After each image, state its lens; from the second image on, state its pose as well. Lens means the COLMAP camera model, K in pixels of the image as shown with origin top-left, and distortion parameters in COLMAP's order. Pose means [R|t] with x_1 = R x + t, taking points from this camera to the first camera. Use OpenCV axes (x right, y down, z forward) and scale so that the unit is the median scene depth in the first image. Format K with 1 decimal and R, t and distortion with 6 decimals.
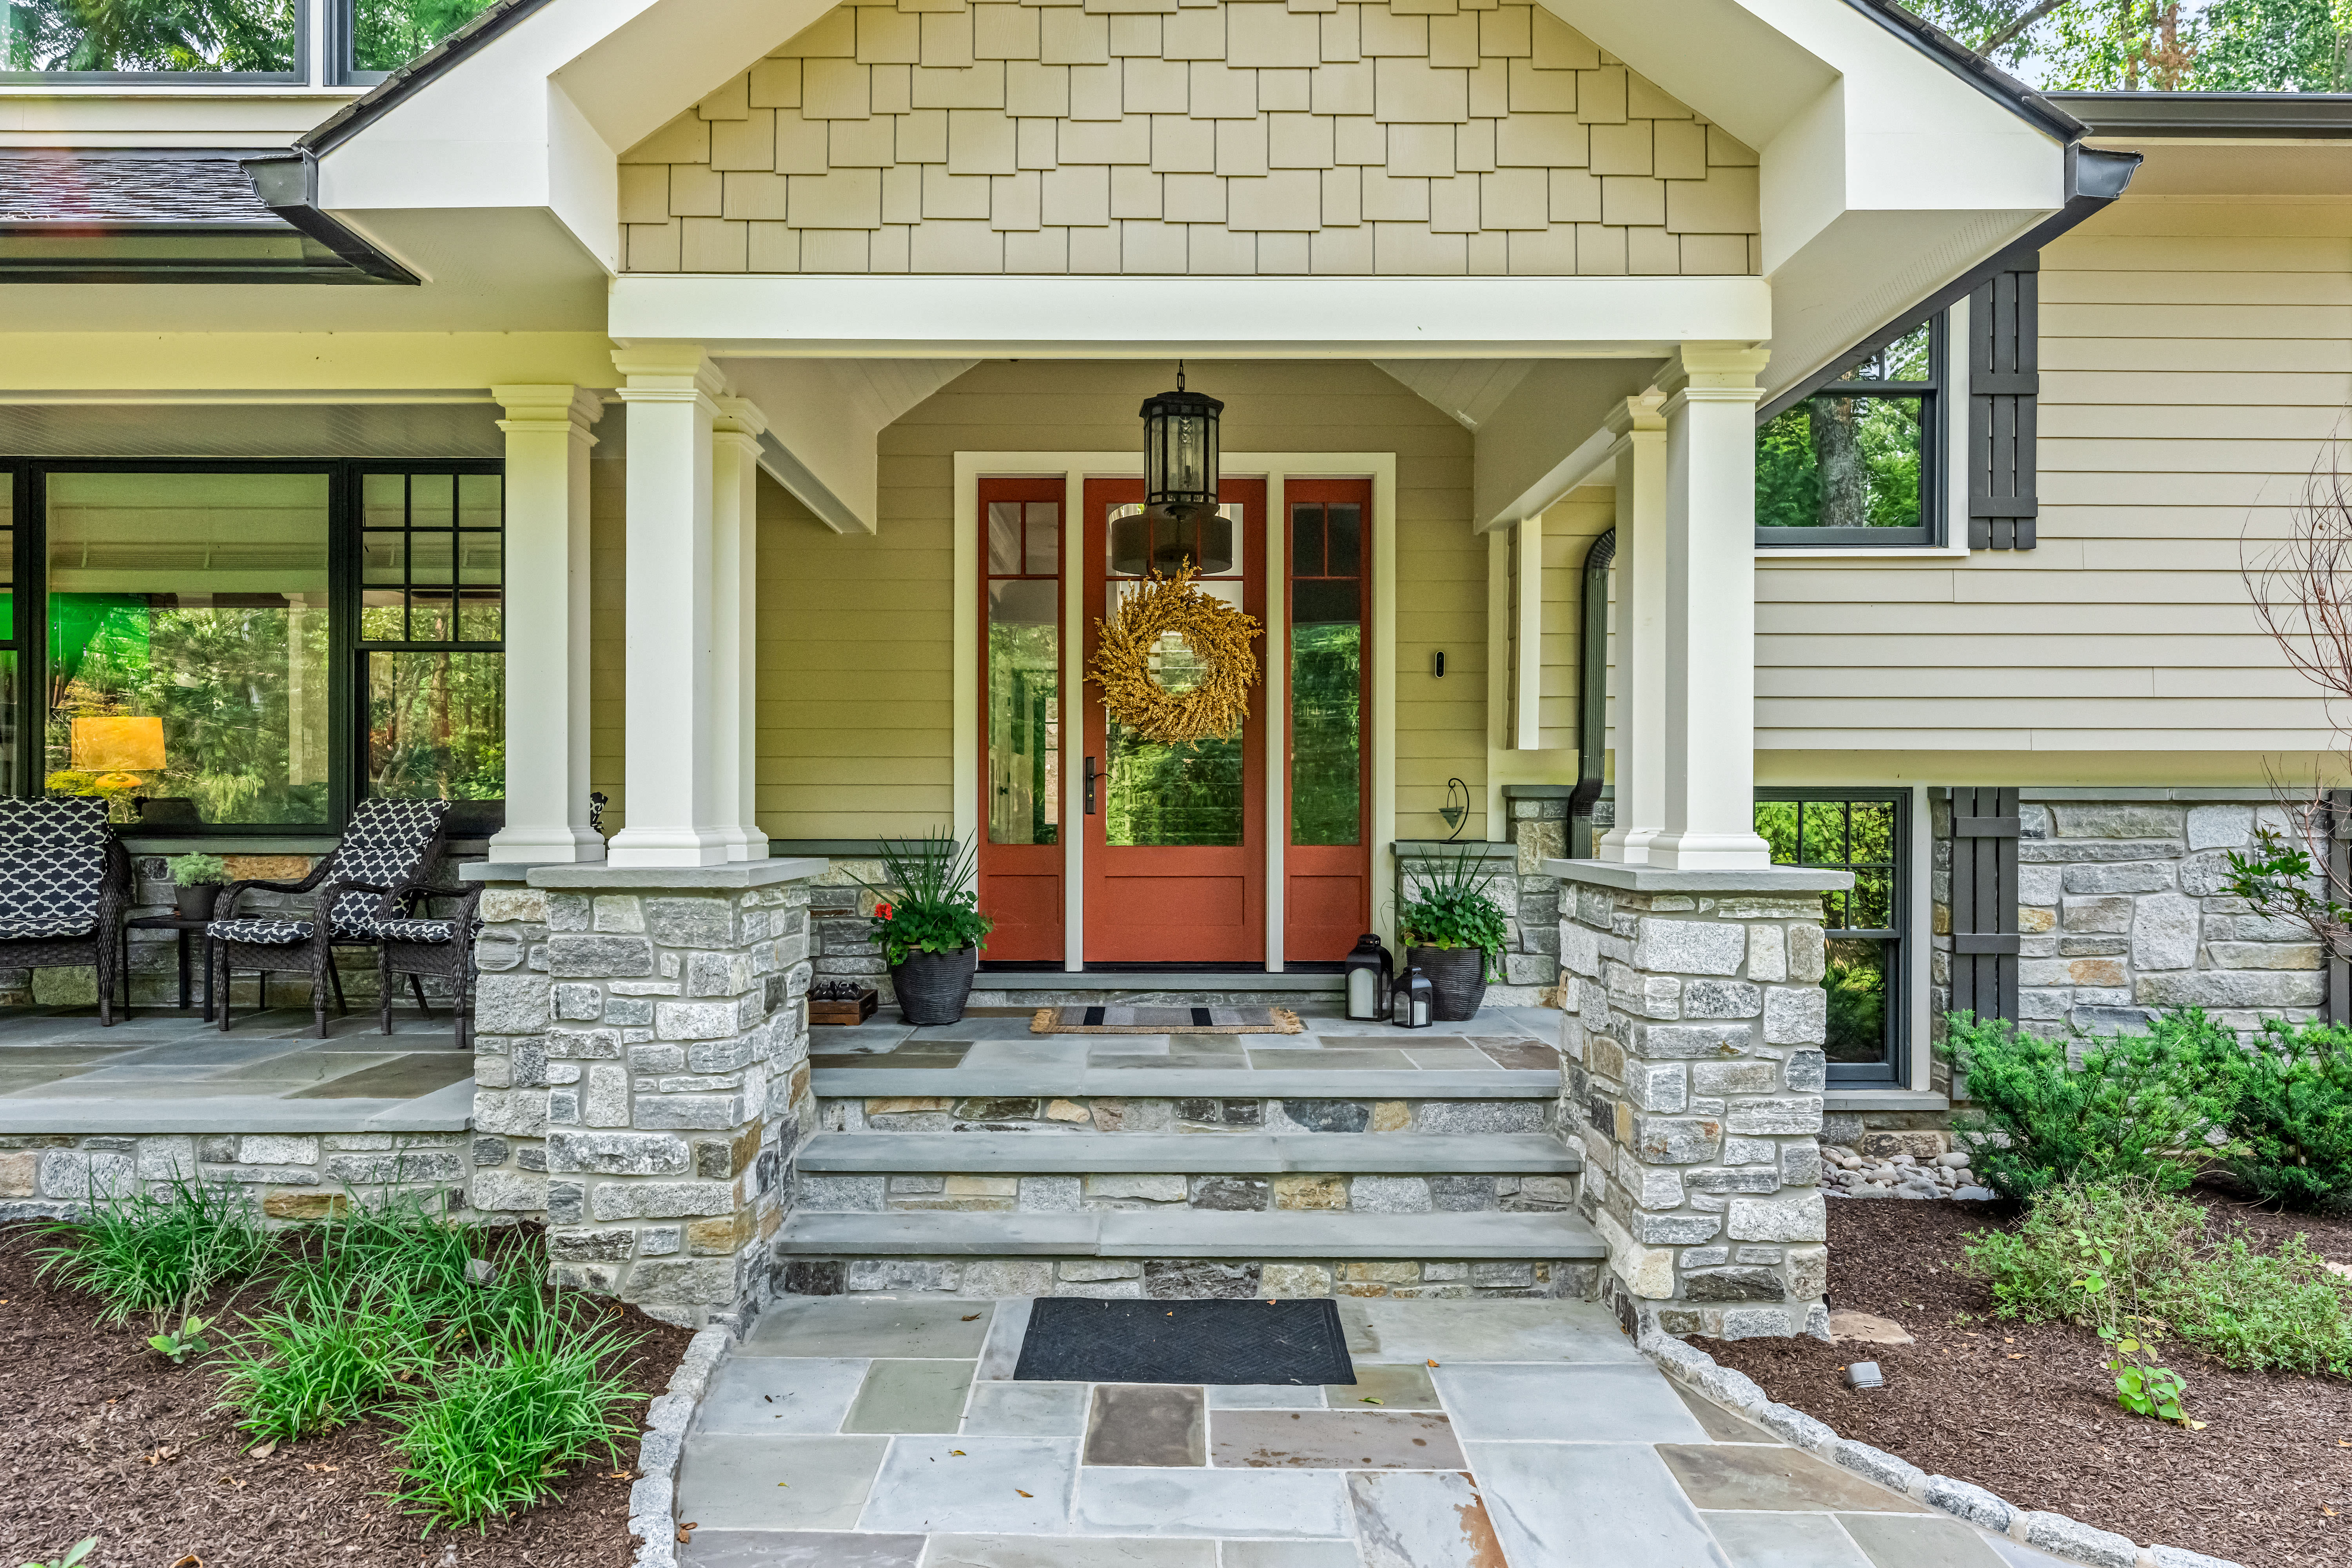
lens RADIAL K [[1568.0, 0, 1162.5], [0, 1568.0, 771.2], [0, 0, 1]] dist [-0.009071, 0.014390]
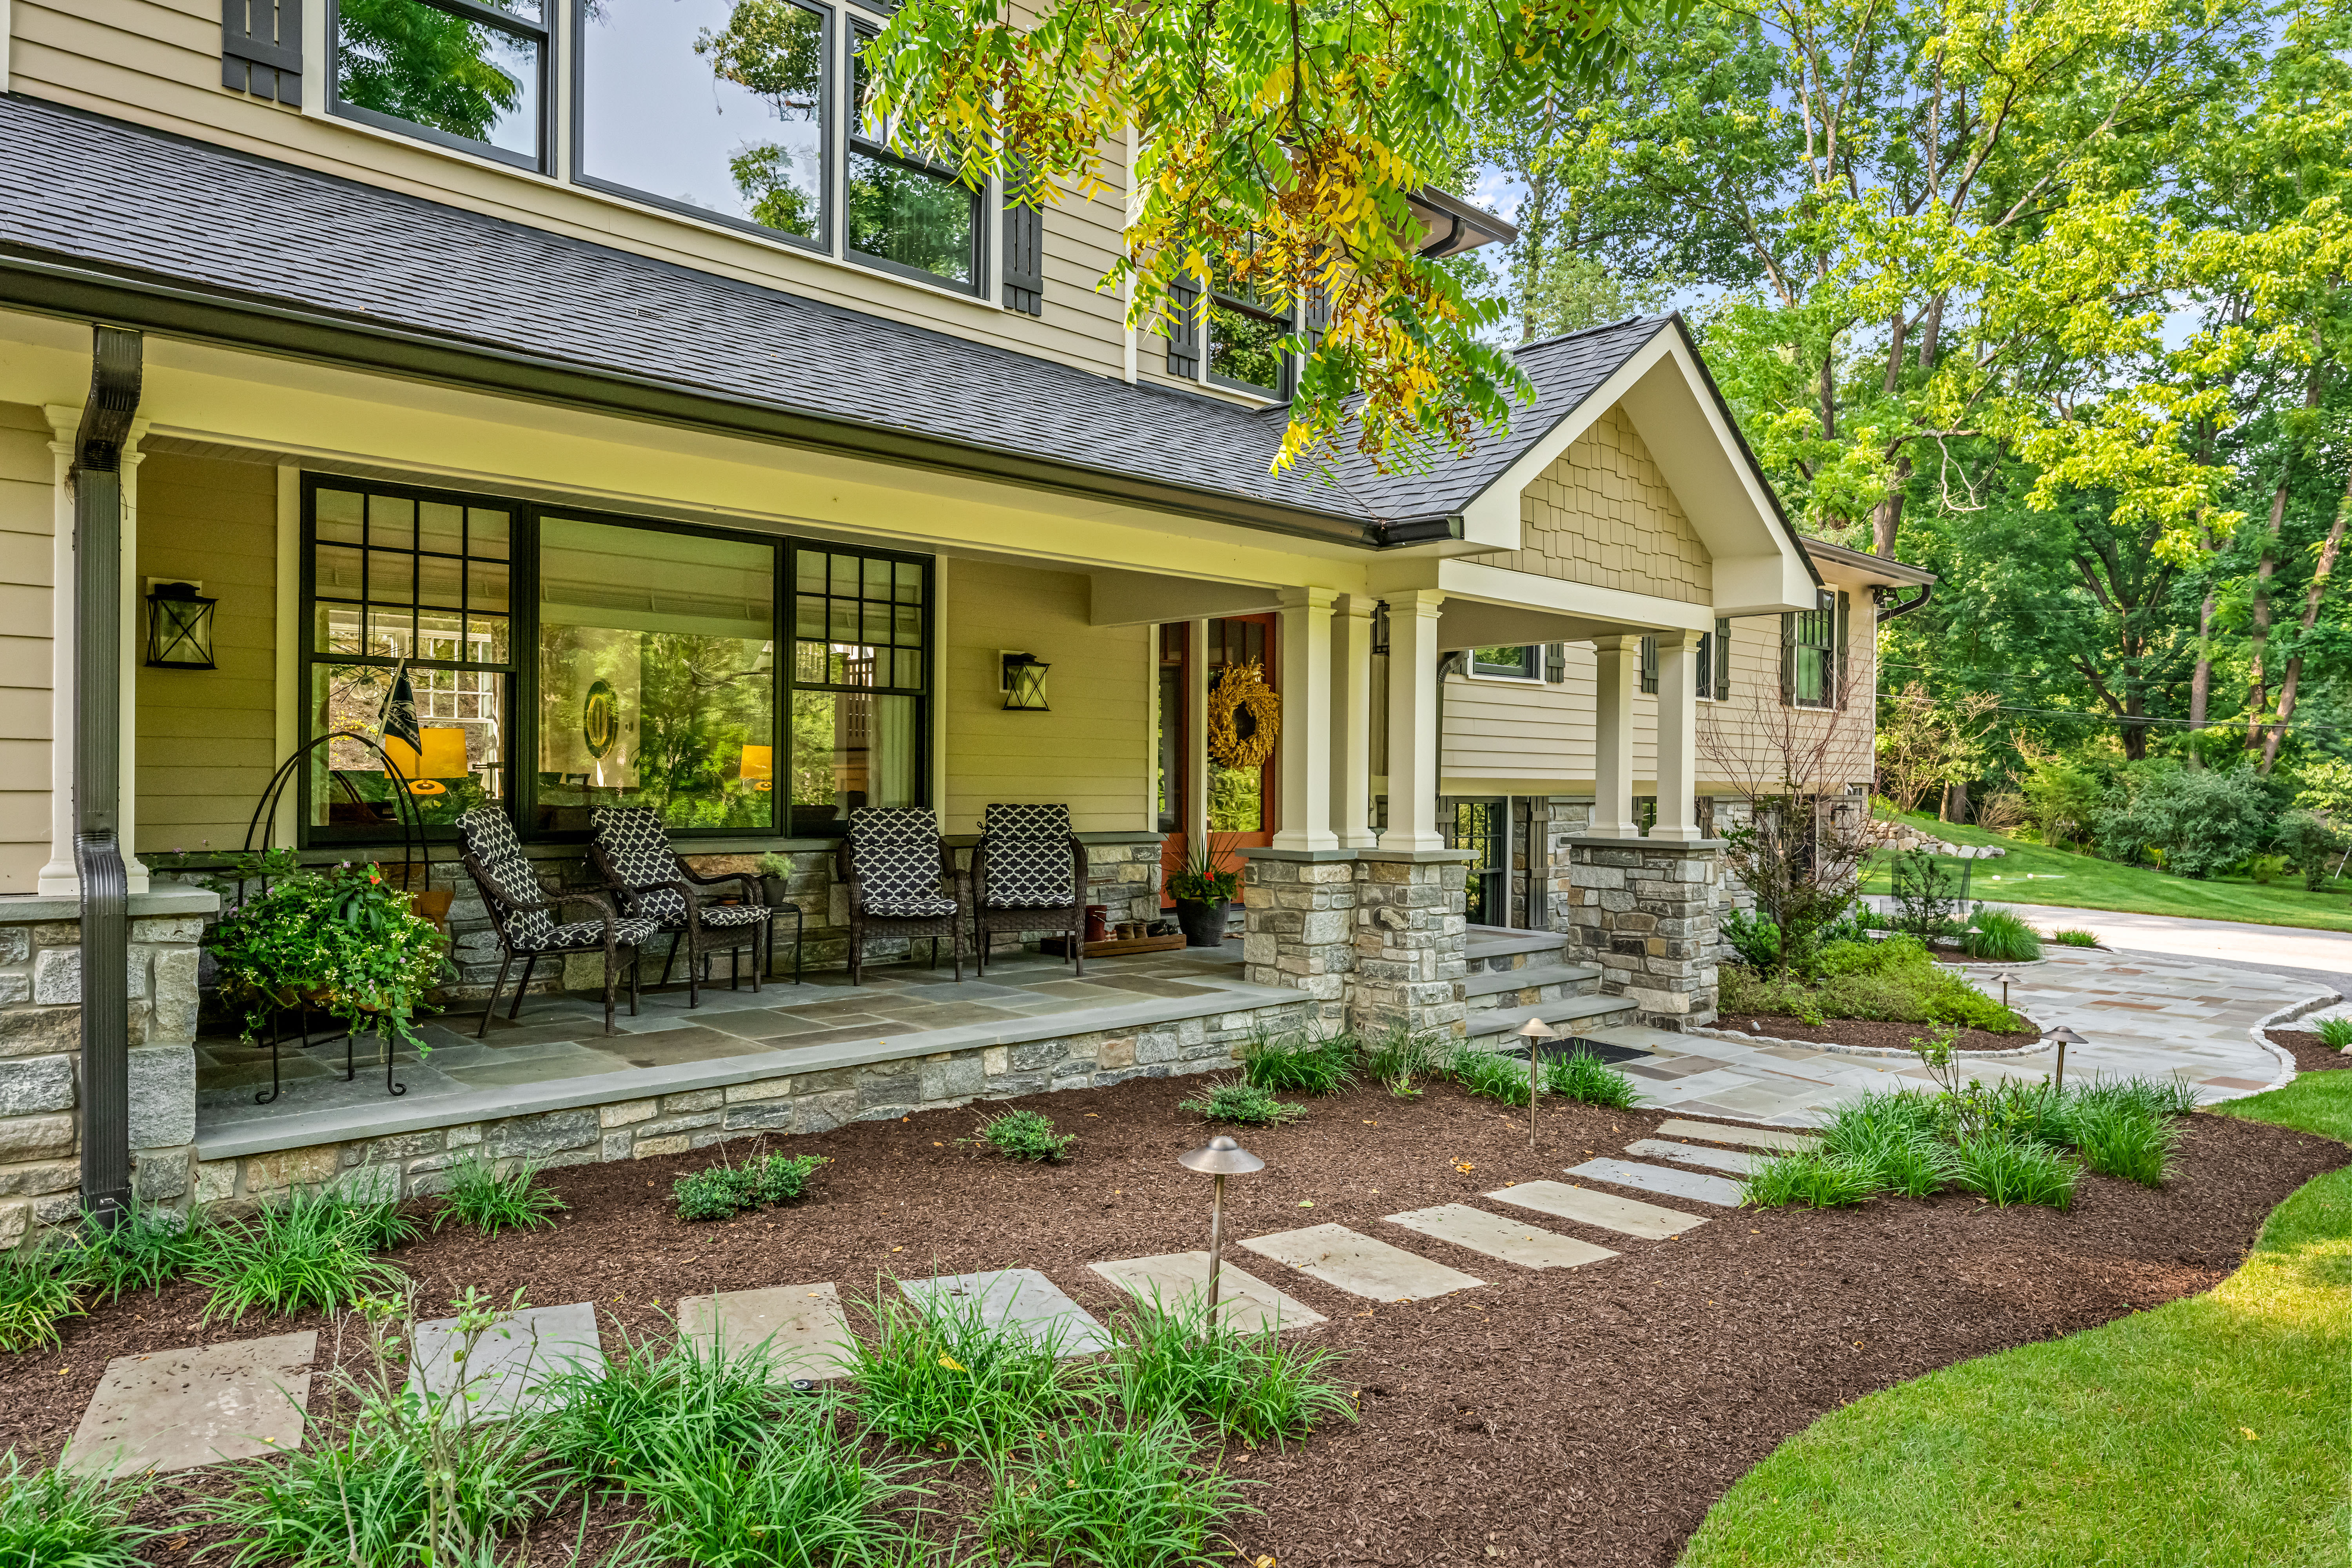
lens RADIAL K [[1467.8, 0, 1198.6], [0, 1467.8, 796.5], [0, 0, 1]] dist [-0.005700, 0.002696]
pose [[0.722366, 0.000748, 0.691510, -1.712079], [-0.022533, 0.999494, 0.022457, -0.039096], [-0.691143, -0.031805, 0.722018, -0.125615]]
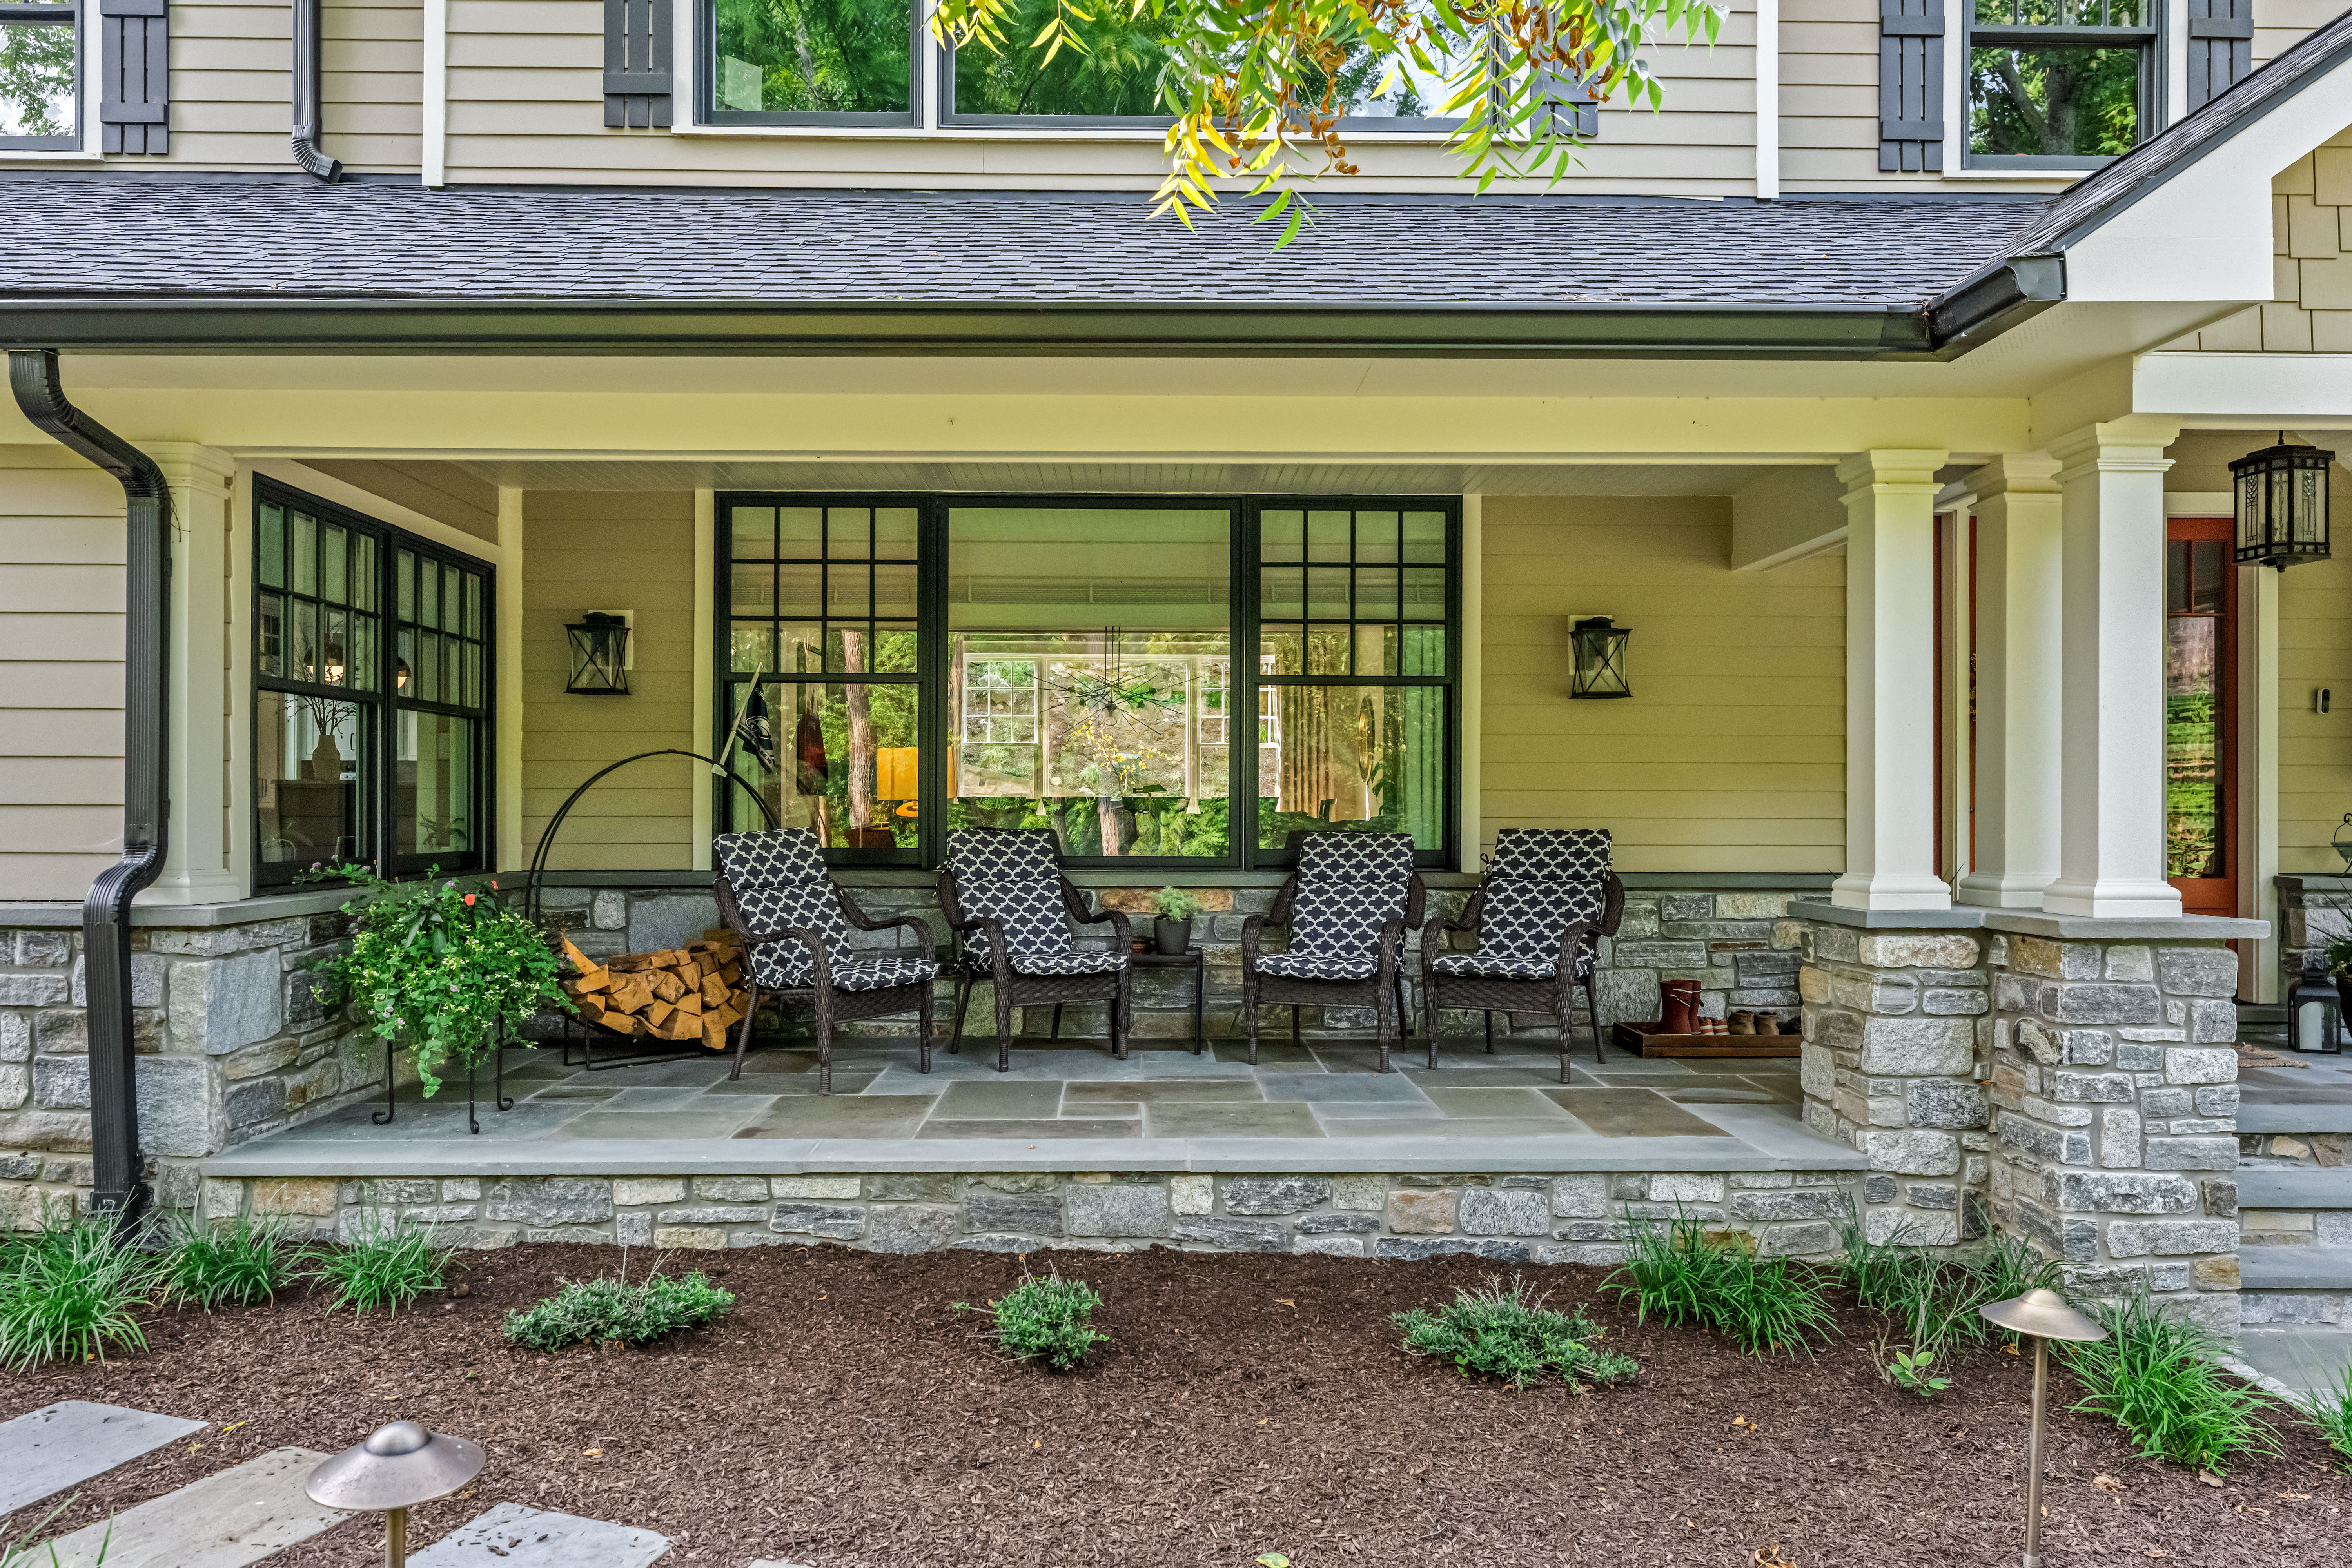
lens RADIAL K [[1568.0, 0, 1152.7], [0, 1568.0, 815.0], [0, 0, 1]] dist [-0.009071, 0.014390]
pose [[0.999863, 0.003340, 0.016222, -0.934680], [-0.003708, 0.999735, 0.022730, -0.025537], [-0.016142, -0.022787, 0.999610, -0.018655]]
